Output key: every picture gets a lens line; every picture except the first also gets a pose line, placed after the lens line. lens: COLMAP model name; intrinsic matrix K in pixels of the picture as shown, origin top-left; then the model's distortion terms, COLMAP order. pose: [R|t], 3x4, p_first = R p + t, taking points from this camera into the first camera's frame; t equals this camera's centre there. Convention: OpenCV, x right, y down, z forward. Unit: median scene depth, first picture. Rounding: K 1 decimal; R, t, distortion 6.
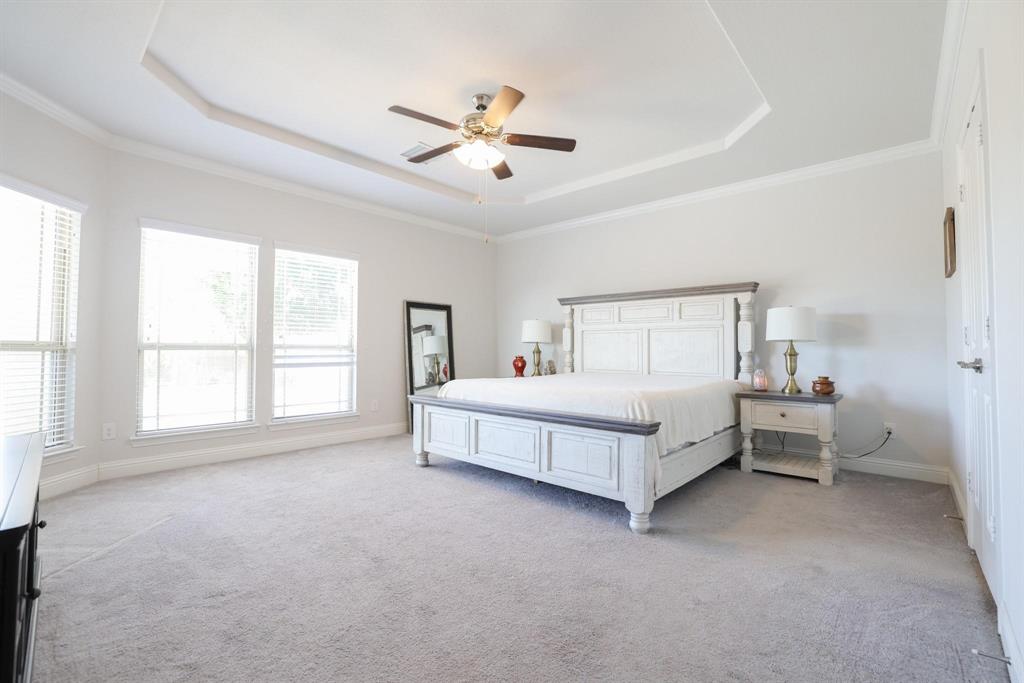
lens RADIAL K [[444.9, 0, 506.3], [0, 444.9, 338.2], [0, 0, 1]] dist [-0.034896, 0.002388]
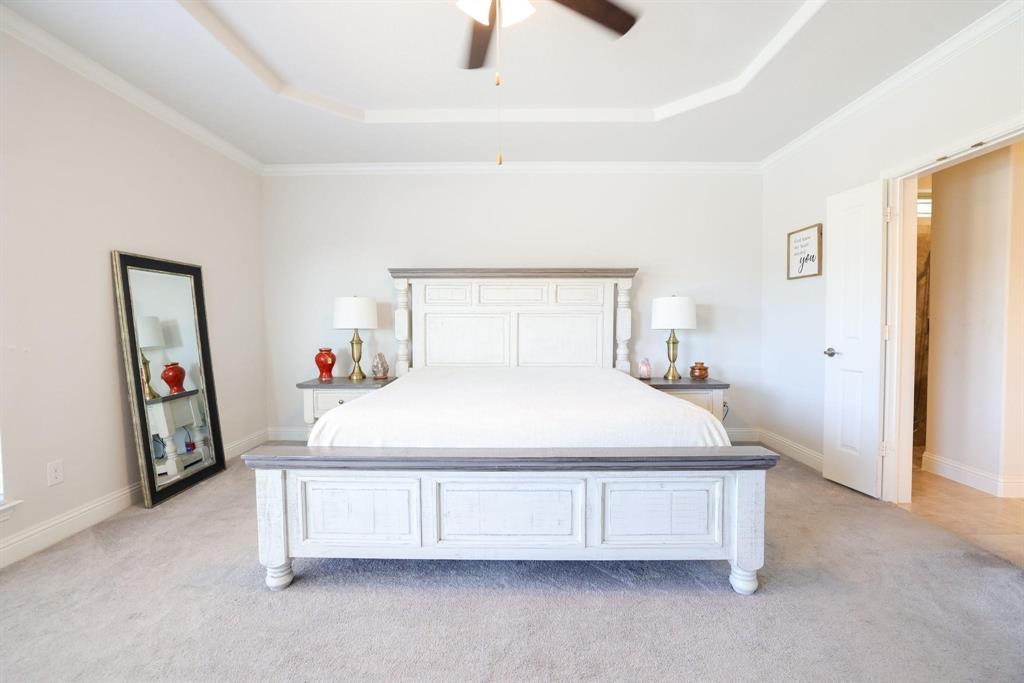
lens RADIAL K [[444.9, 0, 515.8], [0, 444.9, 337.9], [0, 0, 1]] dist [-0.034896, 0.002388]
pose [[0.740875, -0.031427, 0.670907, -0.290232], [-0.011481, 0.998166, 0.059435, -0.027850], [-0.671545, -0.051737, 0.739155, 0.419298]]
